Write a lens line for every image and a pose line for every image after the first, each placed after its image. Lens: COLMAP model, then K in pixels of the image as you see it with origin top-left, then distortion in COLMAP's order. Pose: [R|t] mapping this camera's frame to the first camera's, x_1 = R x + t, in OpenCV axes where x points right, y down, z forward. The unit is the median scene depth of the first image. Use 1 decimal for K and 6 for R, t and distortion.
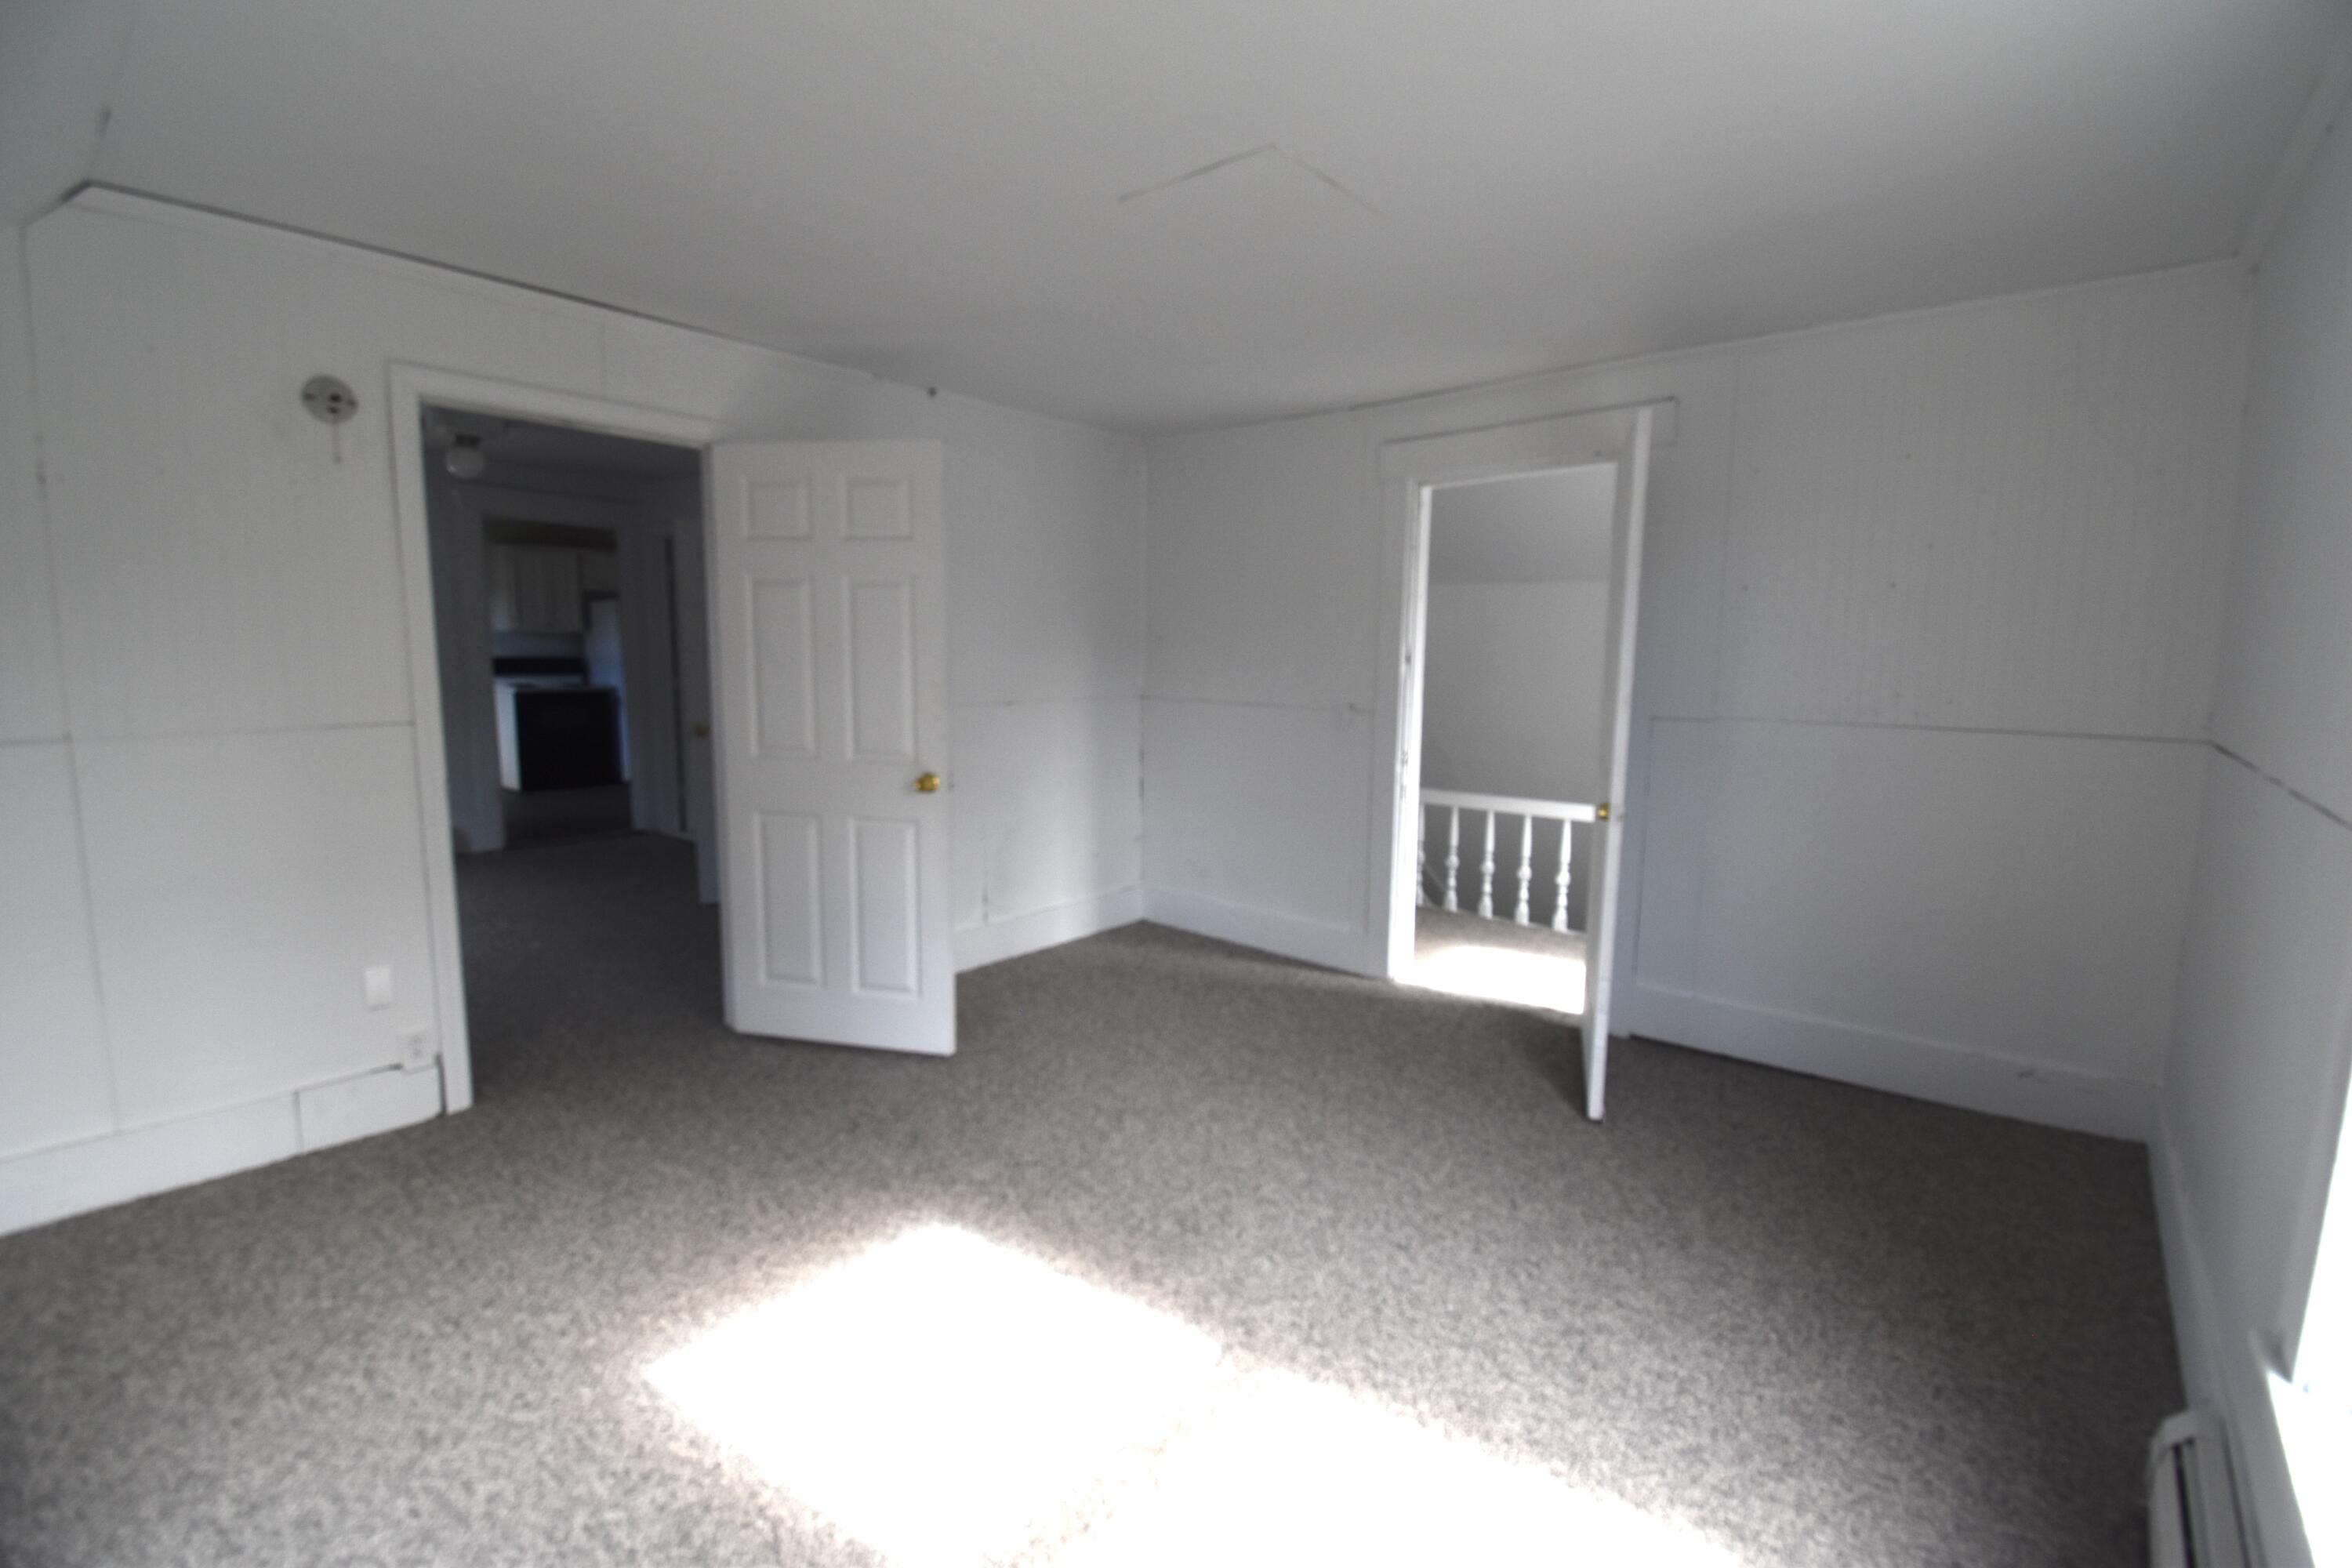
lens RADIAL K [[1036.3, 0, 1188.4], [0, 1036.3, 785.5], [0, 0, 1]] dist [0.001210, -0.000963]
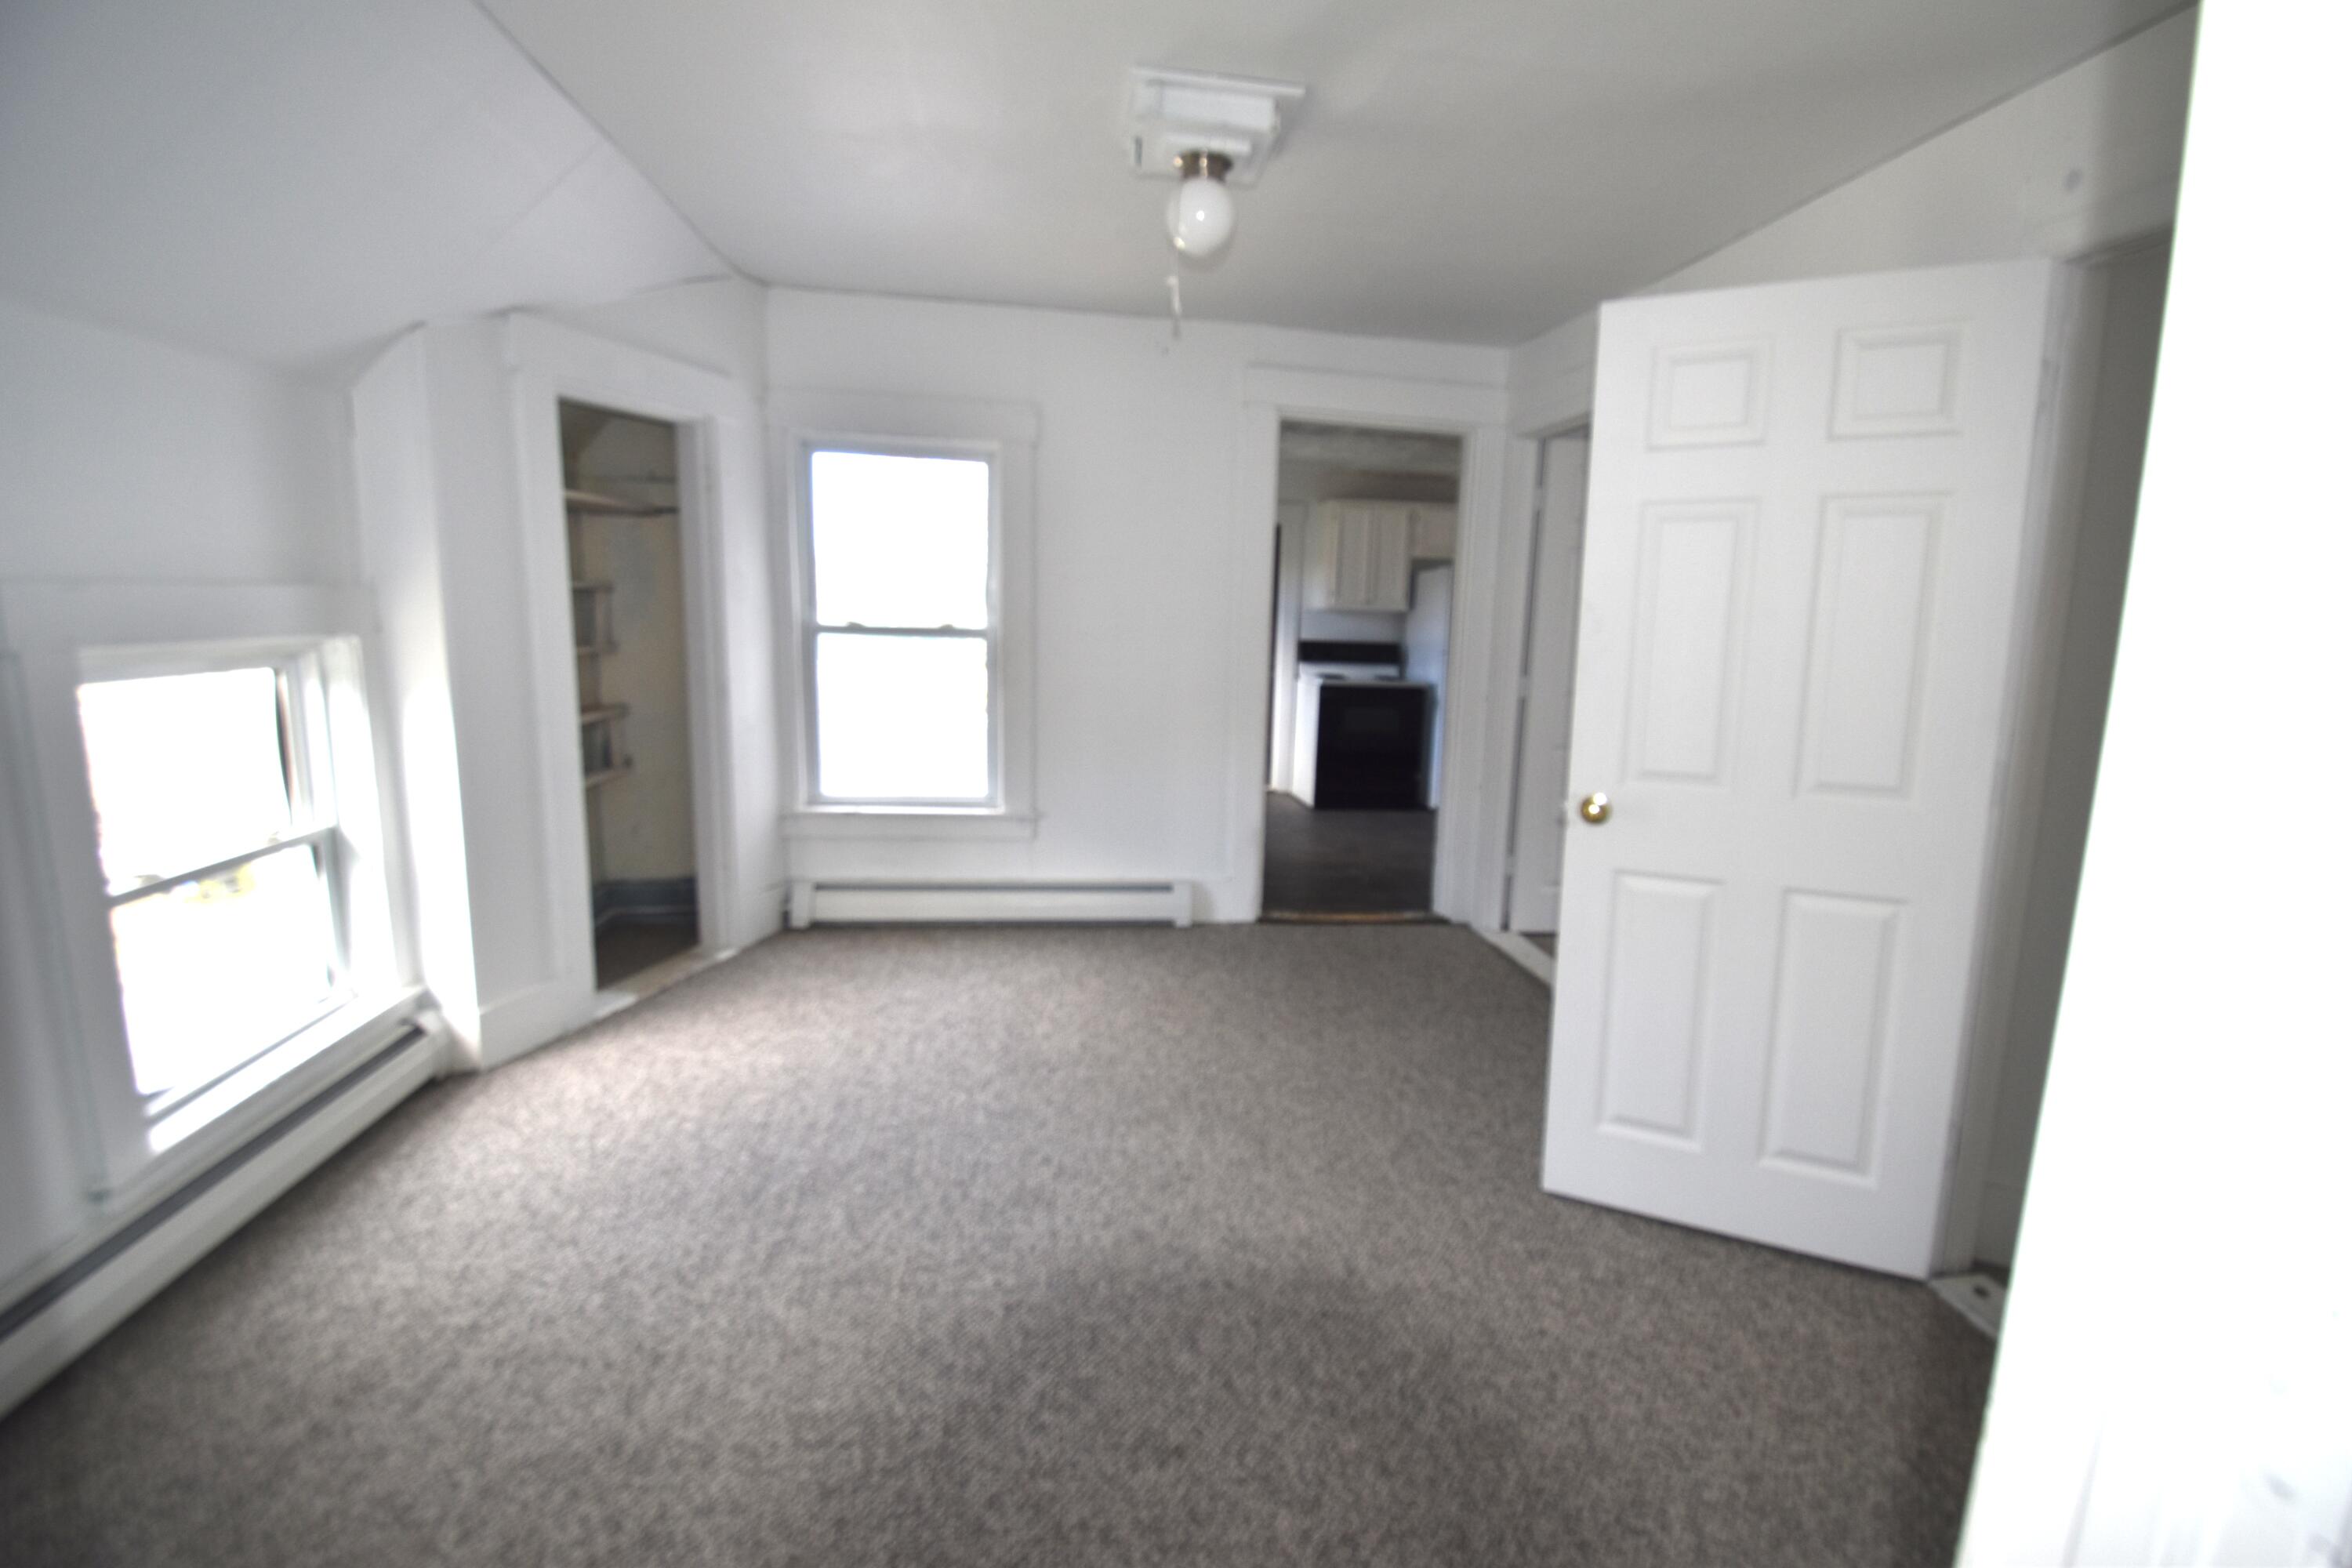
lens RADIAL K [[1036.3, 0, 1188.4], [0, 1036.3, 785.5], [0, 0, 1]] dist [0.001210, -0.000963]
pose [[0.740379, 0.109800, -0.663162, -0.195873], [-0.106064, 0.993293, 0.046046, -0.040864], [0.663770, 0.036246, 0.747058, 0.354244]]
